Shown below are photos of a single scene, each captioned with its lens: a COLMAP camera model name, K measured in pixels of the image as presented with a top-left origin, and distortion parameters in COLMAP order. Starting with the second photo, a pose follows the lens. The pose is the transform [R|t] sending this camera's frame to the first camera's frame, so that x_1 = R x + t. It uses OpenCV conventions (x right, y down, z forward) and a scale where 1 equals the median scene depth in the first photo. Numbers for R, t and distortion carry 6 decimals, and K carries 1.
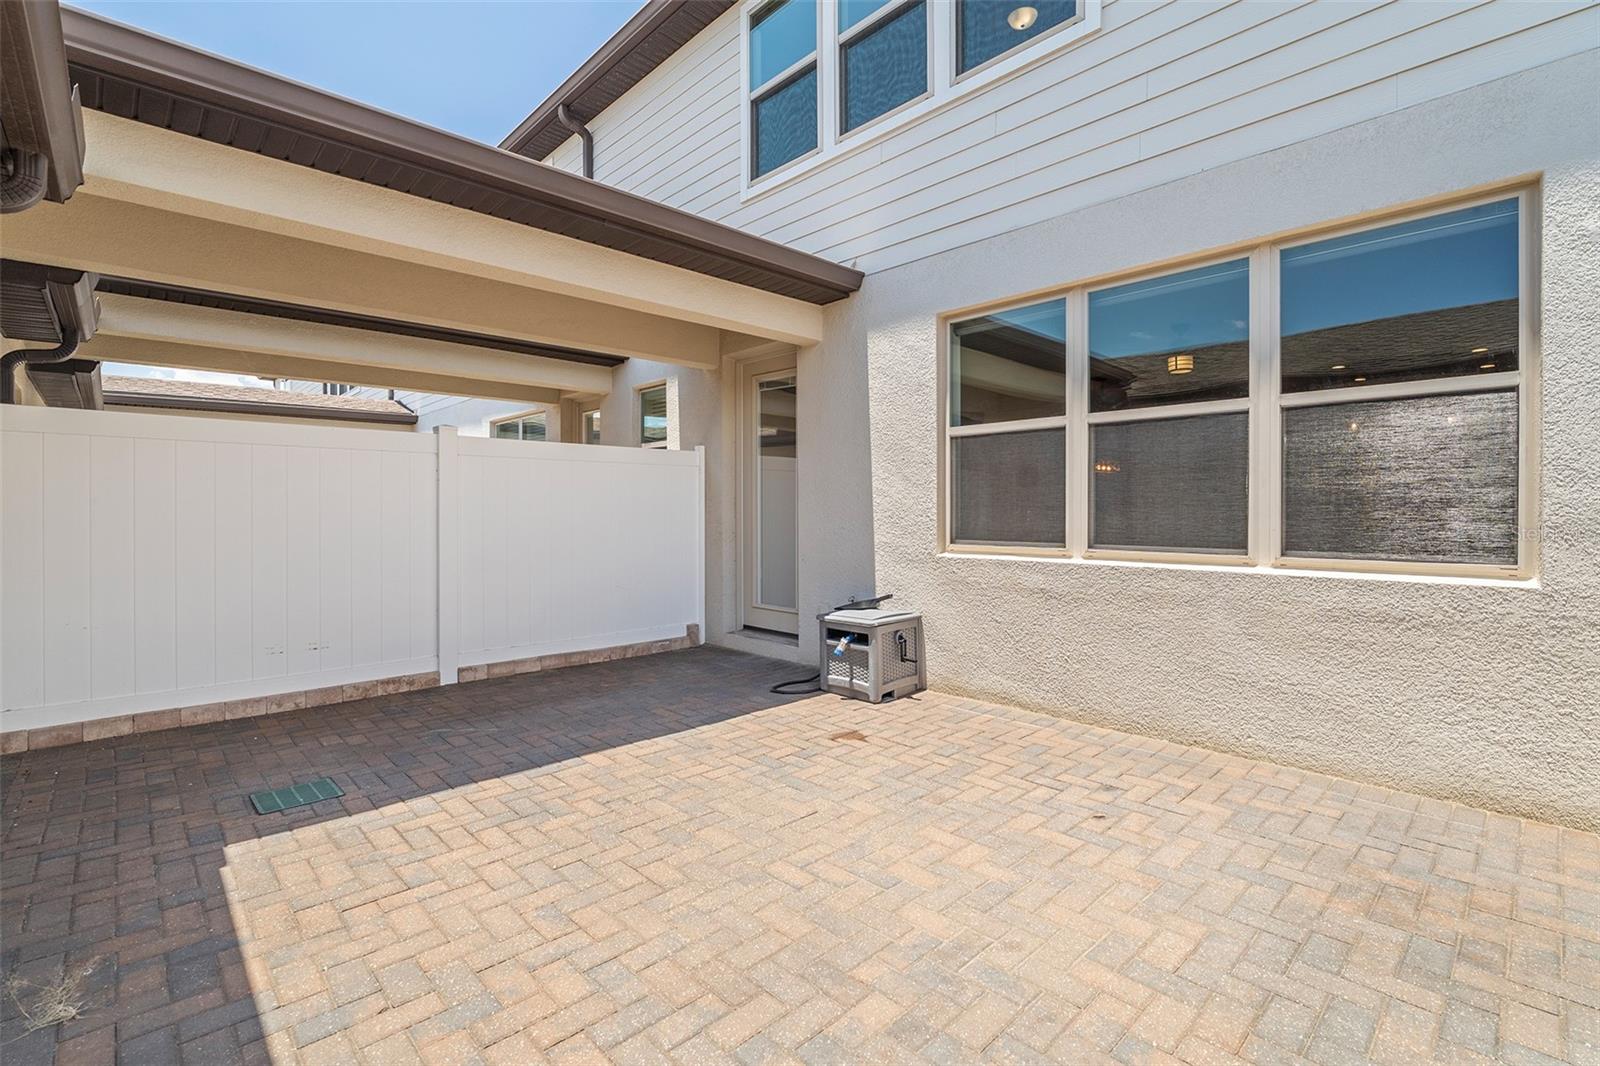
lens RADIAL K [[716.6, 0, 801.8], [0, 716.6, 523.5], [0, 0, 1]] dist [-0.004948, 0.001464]
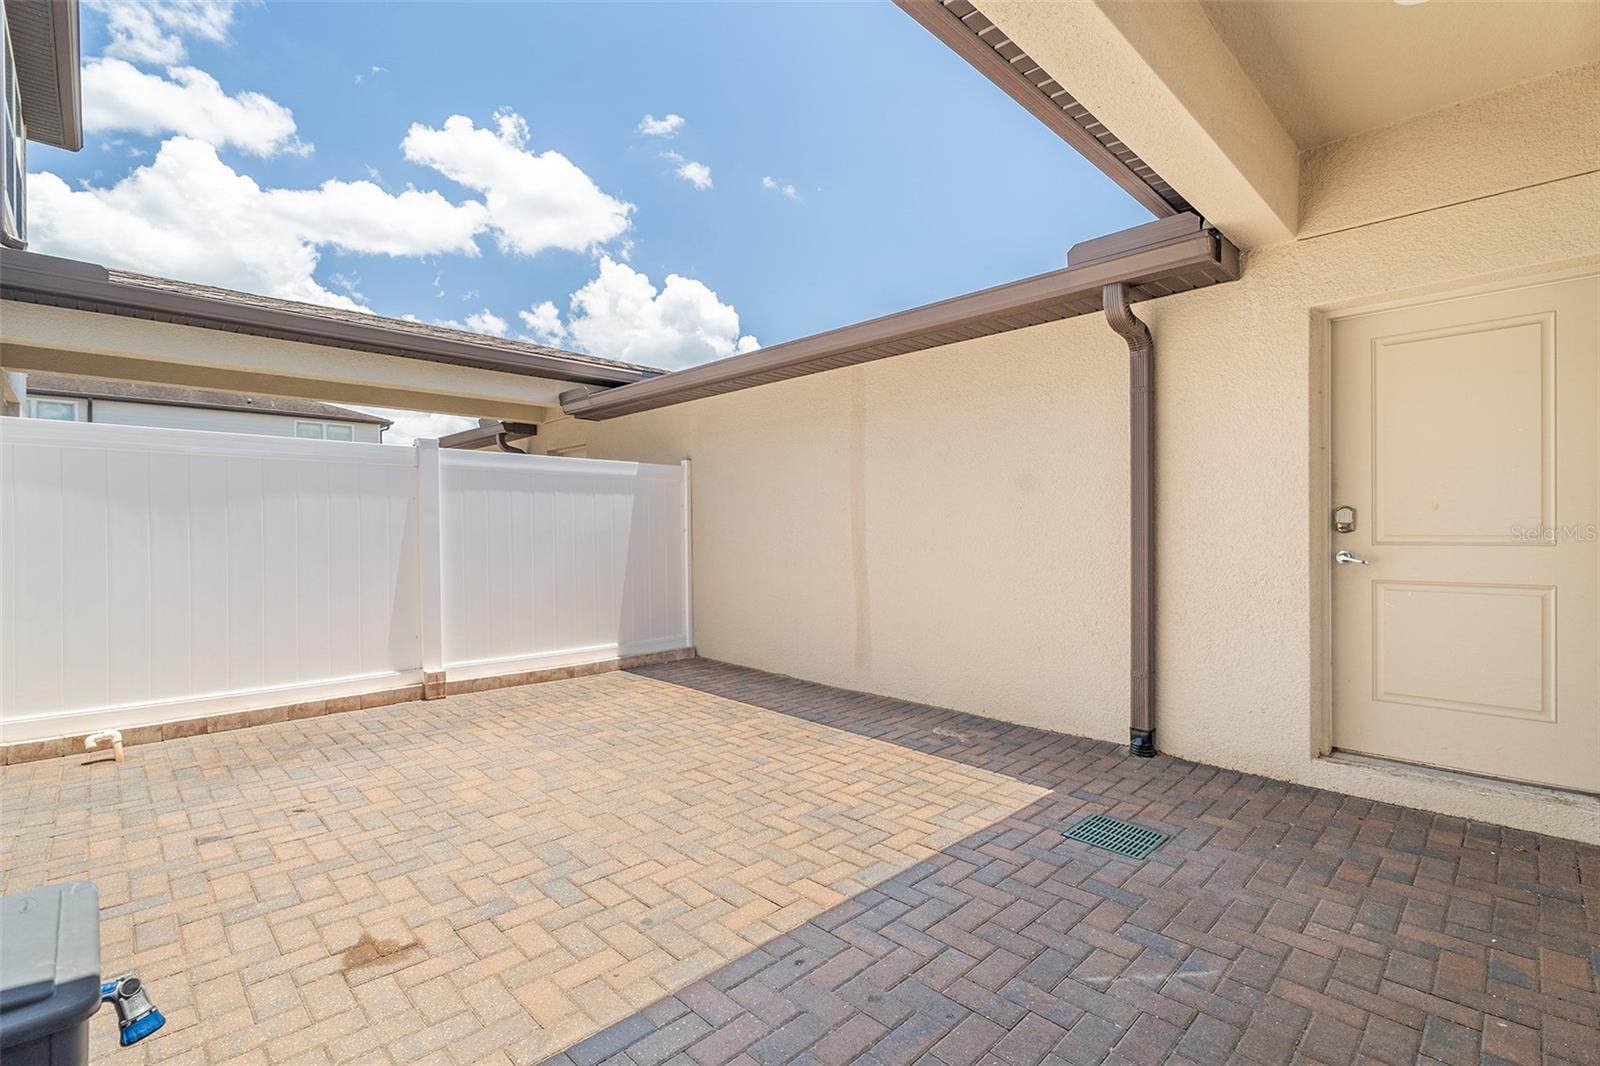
lens RADIAL K [[716.6, 0, 797.5], [0, 716.6, 531.2], [0, 0, 1]] dist [-0.004948, 0.001464]
pose [[-0.999923, 0.007702, -0.009779, -0.330934], [0.007509, 0.999779, 0.019640, -0.028059], [0.009928, 0.019565, -0.999759, 2.097790]]
